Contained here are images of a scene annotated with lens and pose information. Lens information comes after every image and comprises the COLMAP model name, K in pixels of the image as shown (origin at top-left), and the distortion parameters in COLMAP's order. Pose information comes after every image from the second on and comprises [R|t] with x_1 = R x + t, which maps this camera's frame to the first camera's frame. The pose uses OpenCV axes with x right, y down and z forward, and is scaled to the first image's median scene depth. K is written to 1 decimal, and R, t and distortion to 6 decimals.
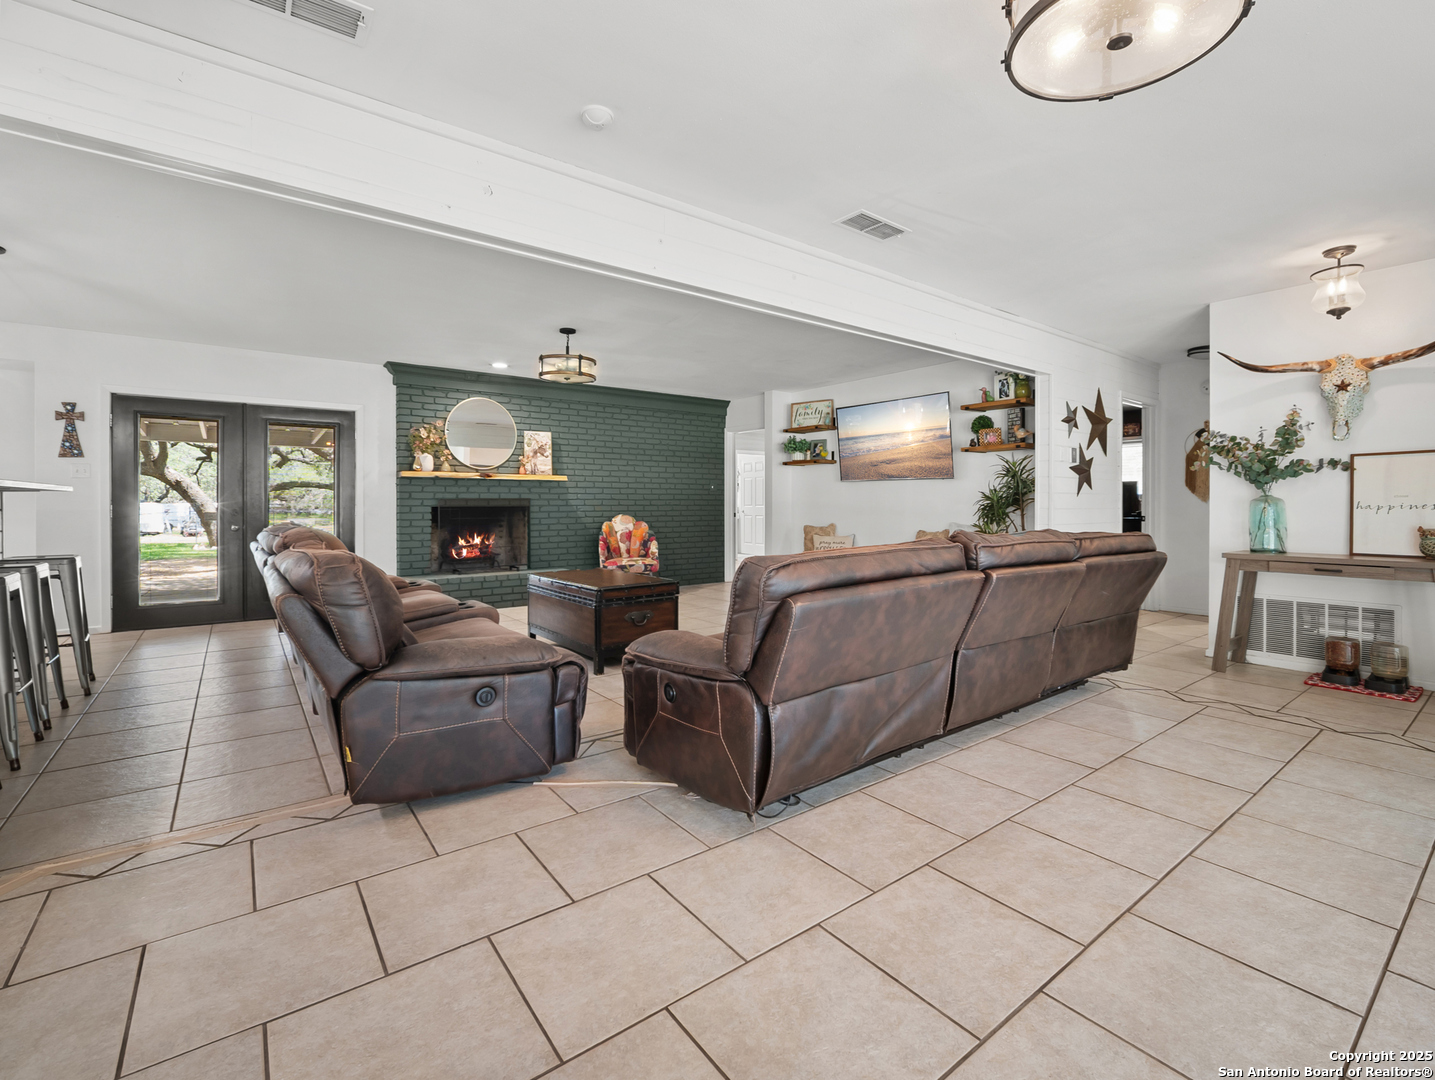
lens RADIAL K [[648.1, 0, 716.5], [0, 648.1, 523.7], [0, 0, 1]] dist [-0.012682, 0.001227]
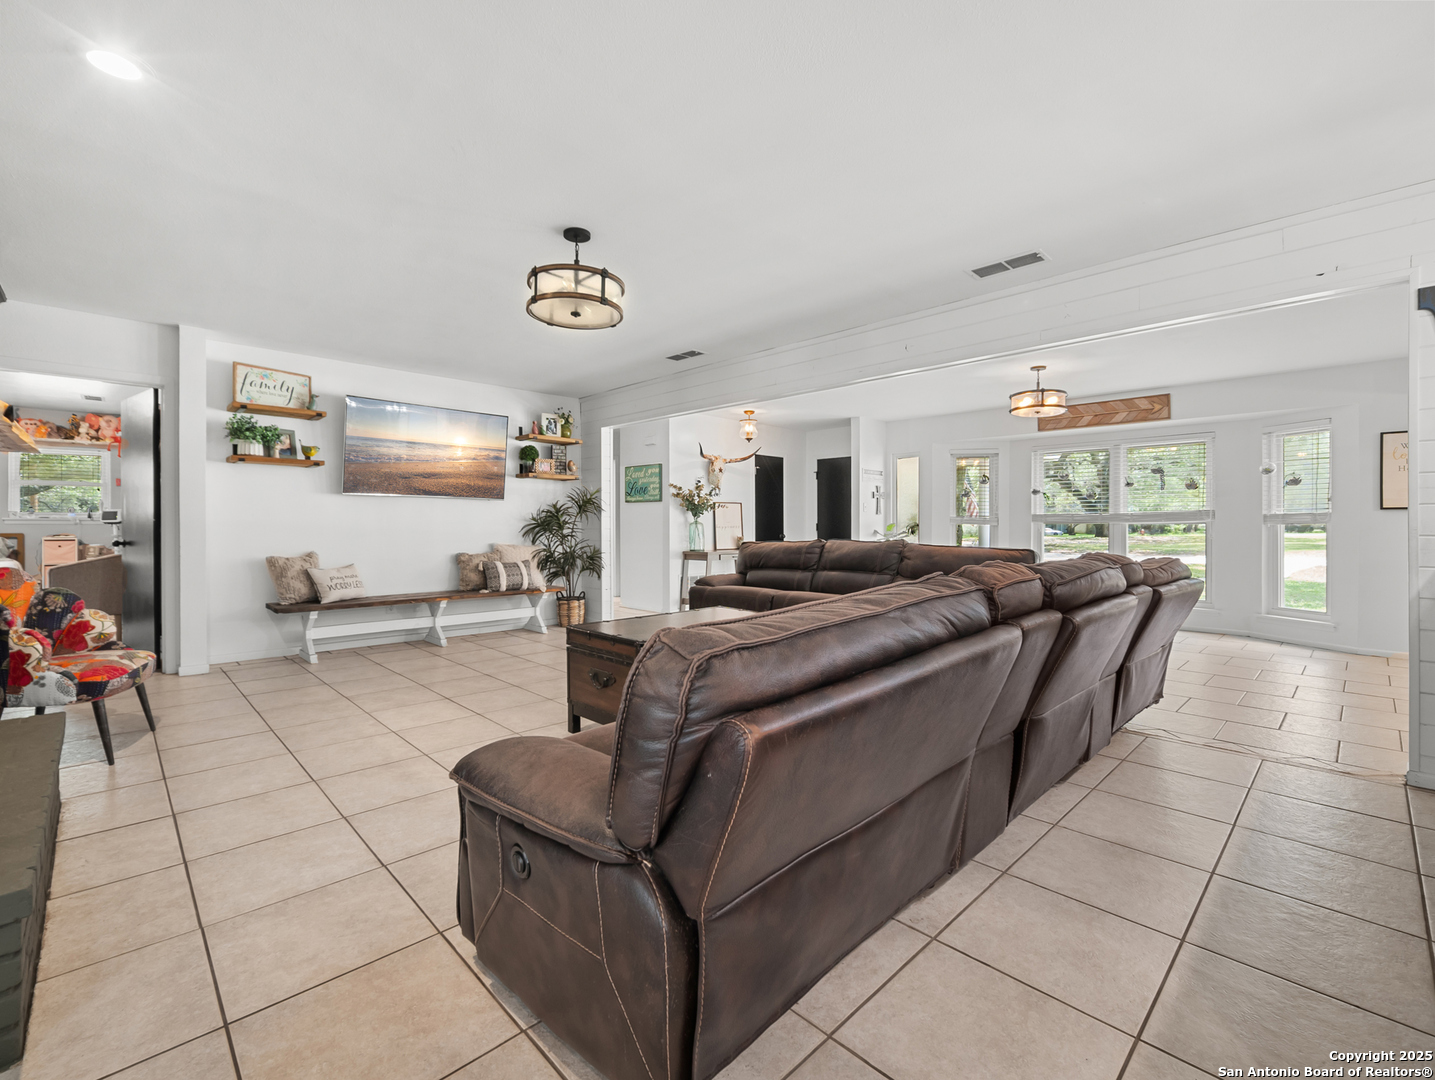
lens RADIAL K [[648.1, 0, 716.5], [0, 648.1, 523.7], [0, 0, 1]] dist [-0.012682, 0.001227]
pose [[-0.126962, 0.004742, 0.991896, -0.676356], [0.027417, 0.999623, -0.001269, -0.020022], [-0.991529, 0.027033, -0.127044, 0.761116]]
